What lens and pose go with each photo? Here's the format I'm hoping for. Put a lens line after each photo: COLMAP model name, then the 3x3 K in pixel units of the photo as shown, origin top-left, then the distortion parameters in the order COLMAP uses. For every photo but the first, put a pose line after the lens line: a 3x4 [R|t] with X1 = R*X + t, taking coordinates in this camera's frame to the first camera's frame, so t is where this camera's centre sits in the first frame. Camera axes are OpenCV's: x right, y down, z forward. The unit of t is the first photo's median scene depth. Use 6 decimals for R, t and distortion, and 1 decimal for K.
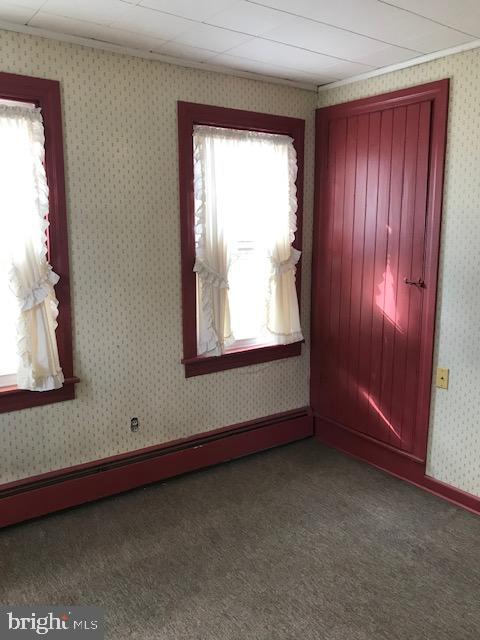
lens RADIAL K [[523.9, 0, 246.6], [0, 523.9, 316.6], [0, 0, 1]] dist [0.029385, -0.047875]
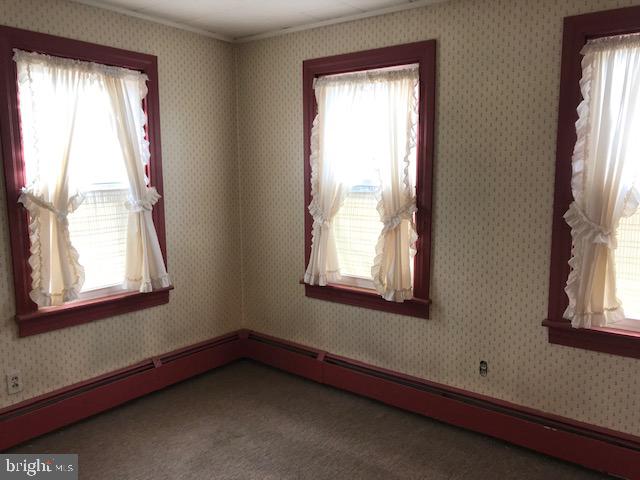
lens RADIAL K [[523.9, 0, 322.6], [0, 523.9, 244.6], [0, 0, 1]] dist [0.029385, -0.047875]
pose [[0.282546, 0.133453, -0.949925, 0.604075], [-0.156807, 0.983380, 0.091513, -0.062600], [0.946350, 0.123099, 0.298777, 0.405907]]
